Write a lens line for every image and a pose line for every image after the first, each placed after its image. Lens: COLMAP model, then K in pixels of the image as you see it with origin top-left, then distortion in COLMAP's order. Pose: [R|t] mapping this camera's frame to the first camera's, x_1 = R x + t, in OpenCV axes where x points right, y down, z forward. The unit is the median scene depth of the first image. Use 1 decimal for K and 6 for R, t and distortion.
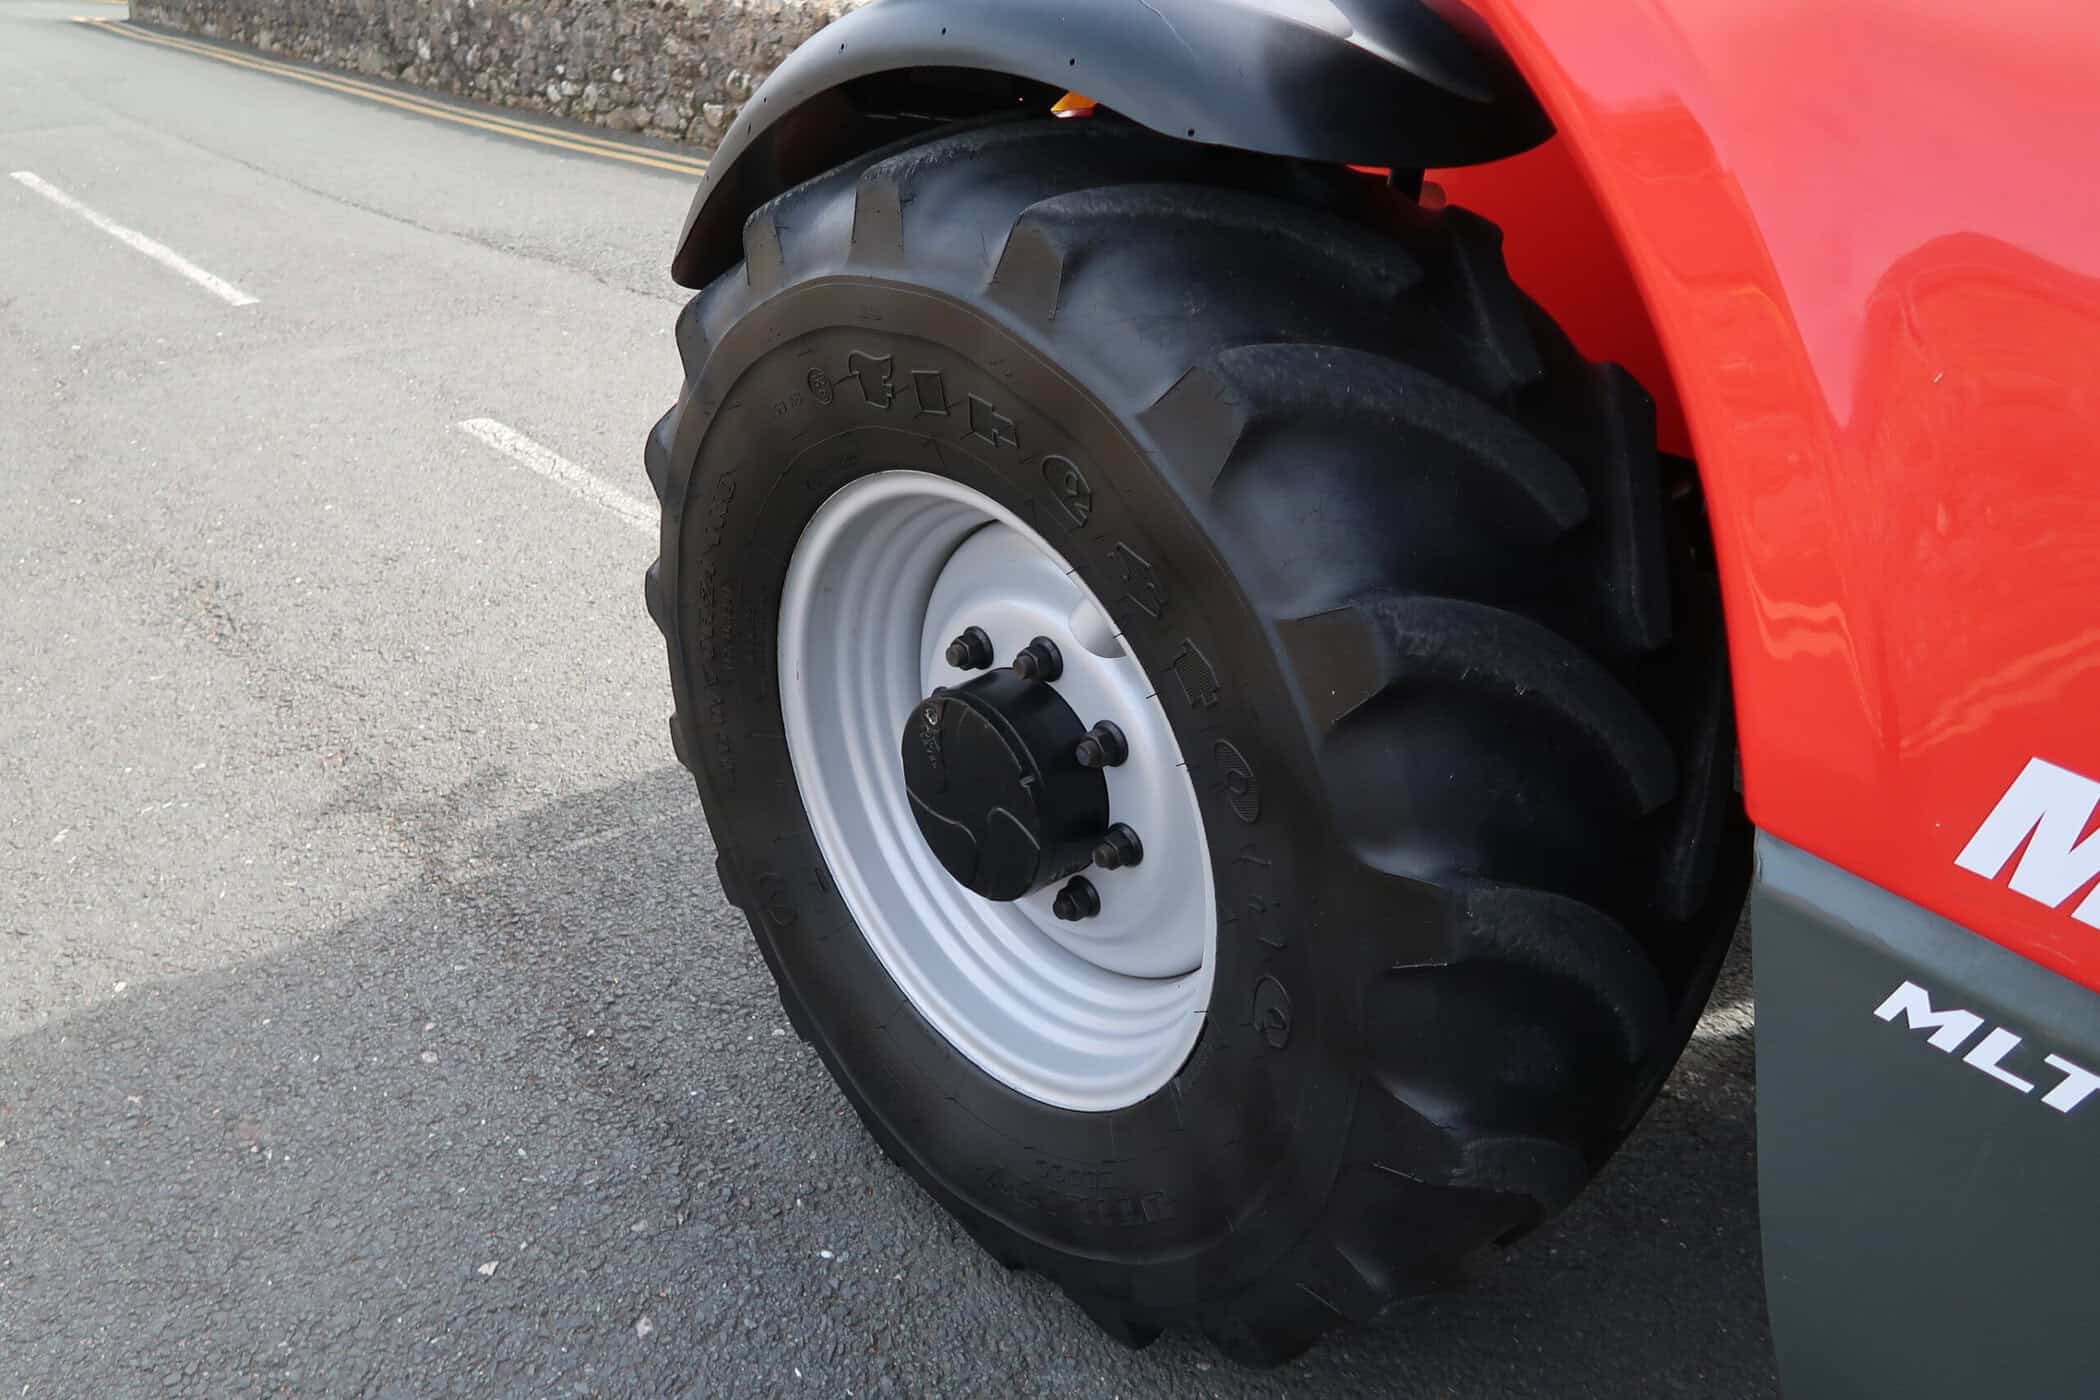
lens RADIAL K [[1439.3, 0, 1052.9], [0, 1439.3, 692.1], [0, 0, 1]] dist [-0.021656, 0.004084]
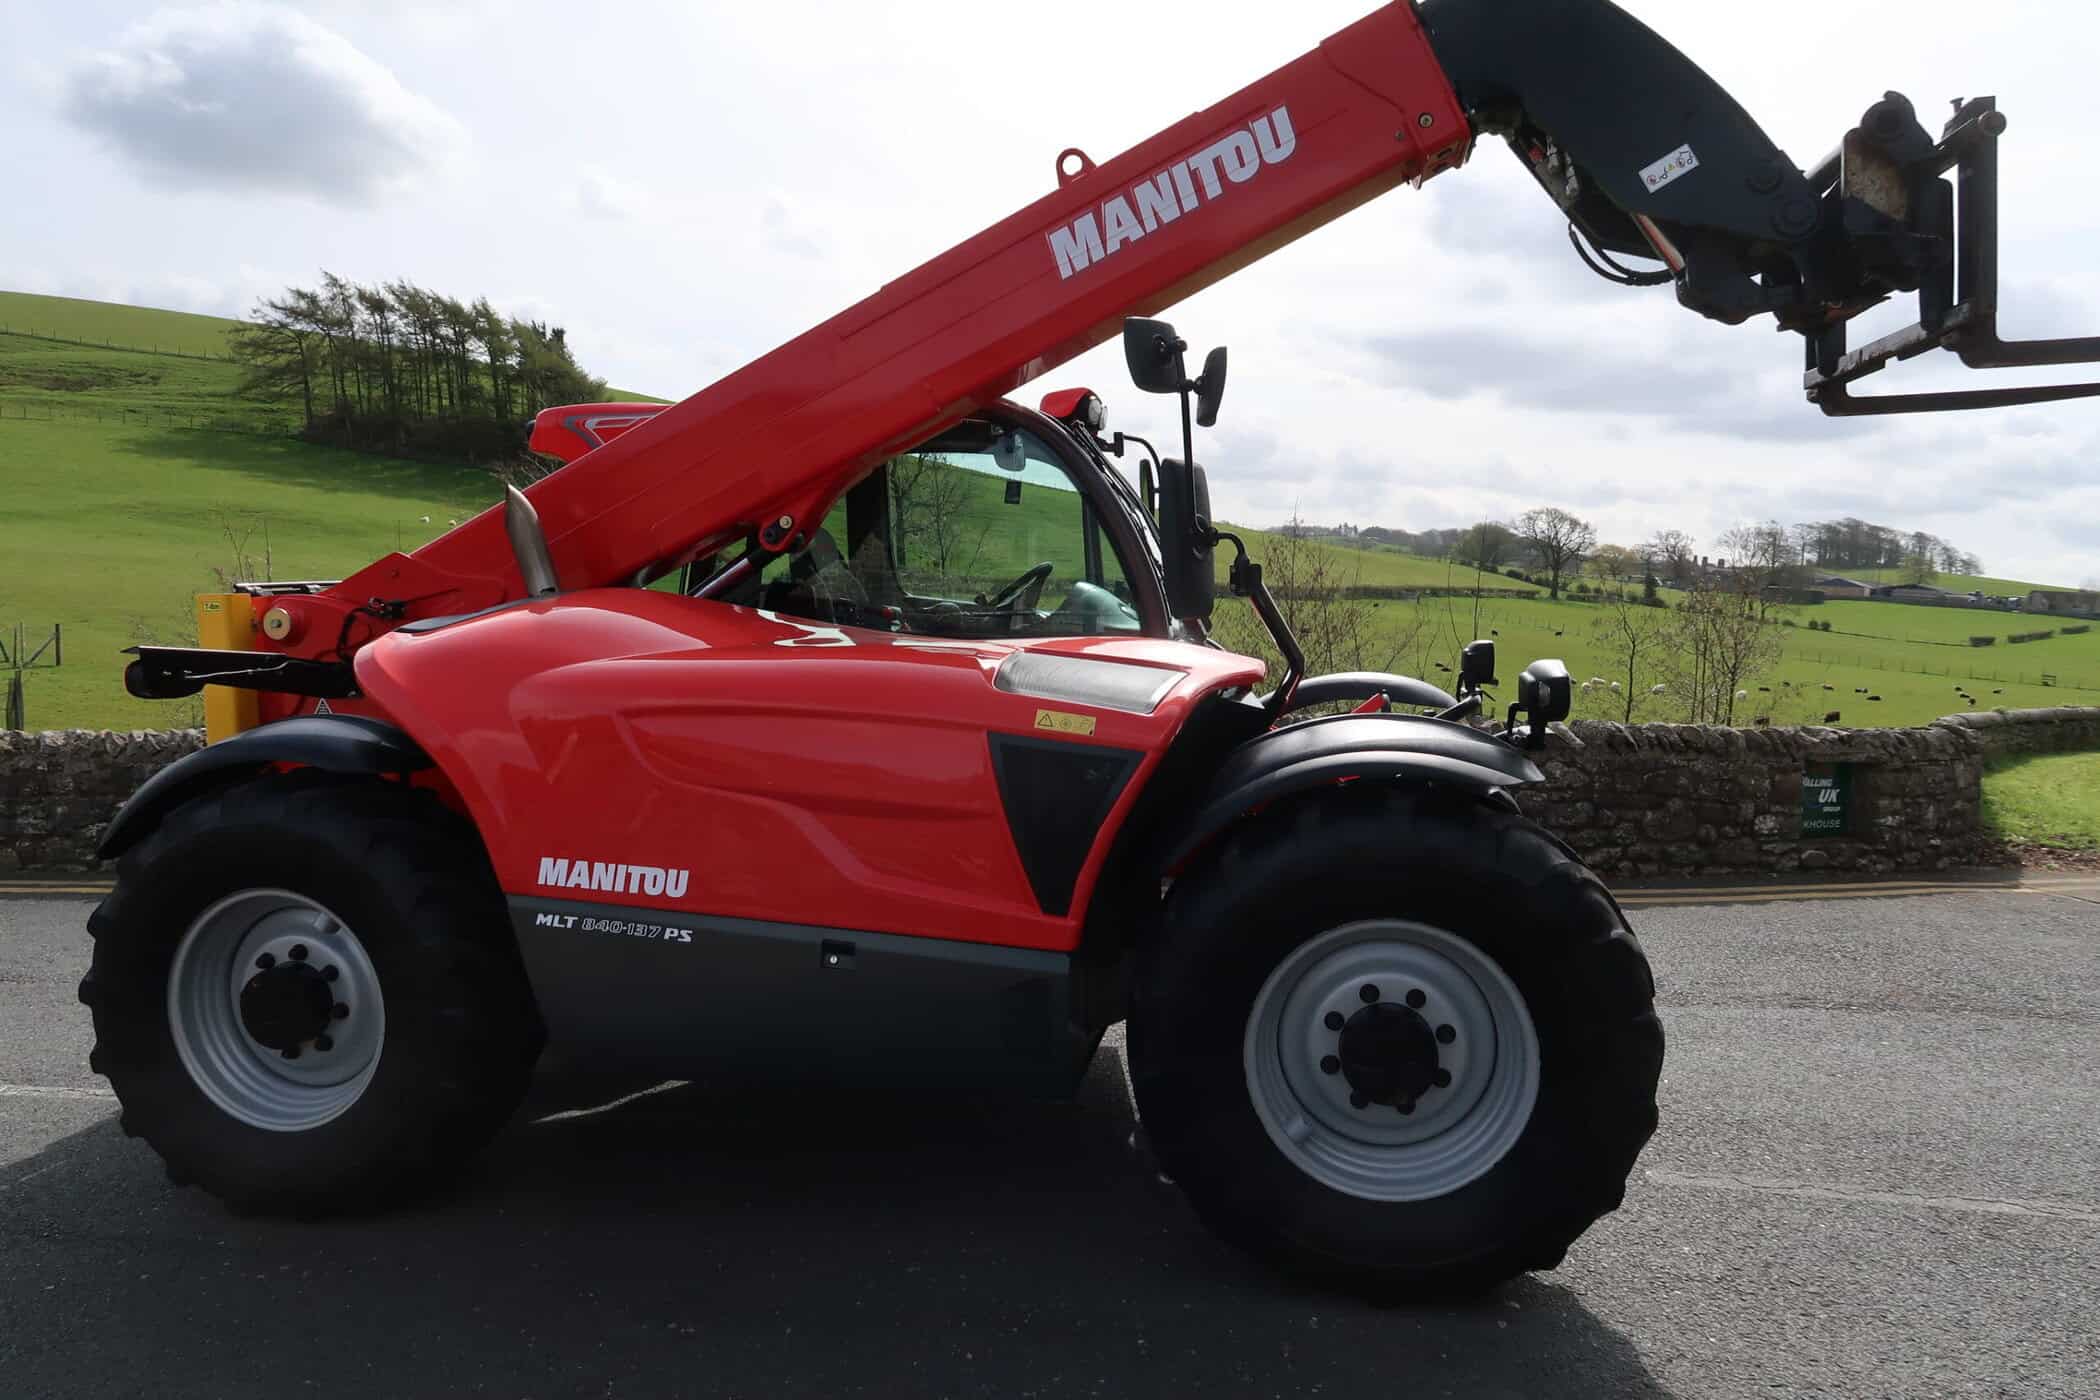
lens RADIAL K [[1439.3, 0, 1047.5], [0, 1439.3, 699.2], [0, 0, 1]] dist [-0.021656, 0.004084]
pose [[0.805044, -0.065778, 0.589558, -0.626837], [0.305767, 0.897653, -0.317373, 1.222337], [-0.508342, 0.435766, 0.742763, -2.866179]]
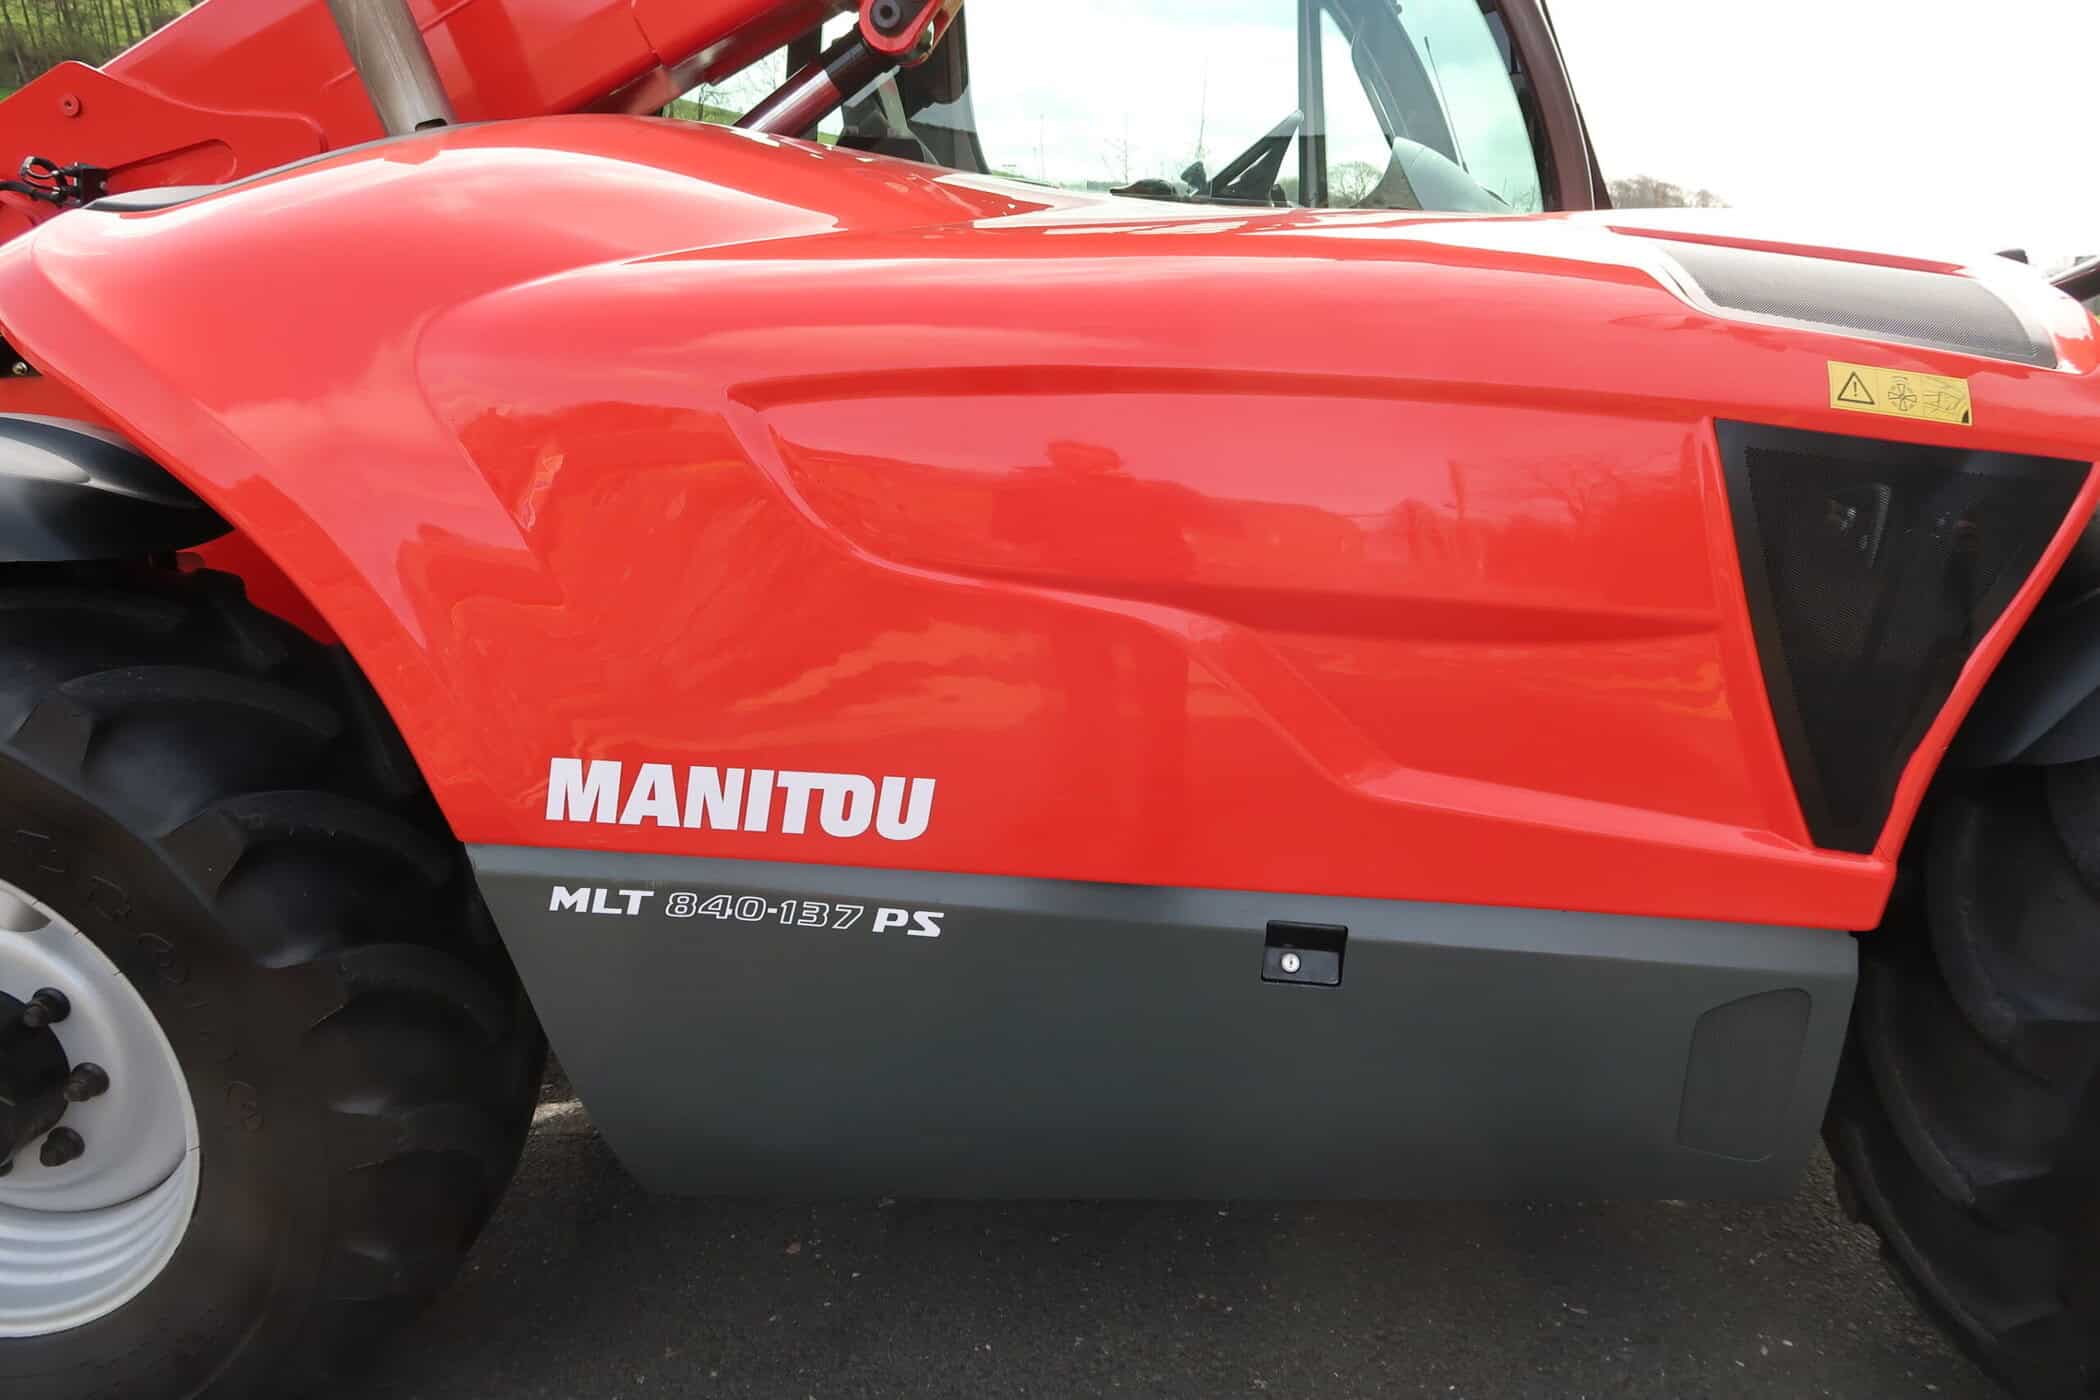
lens RADIAL K [[1439.3, 0, 1050.9], [0, 1439.3, 694.4], [0, 0, 1]] dist [-0.021656, 0.004084]
pose [[0.715536, -0.231820, 0.658990, -0.130692], [0.363648, 0.929049, -0.068030, 0.259662], [-0.596464, 0.288318, 0.749069, -0.766969]]
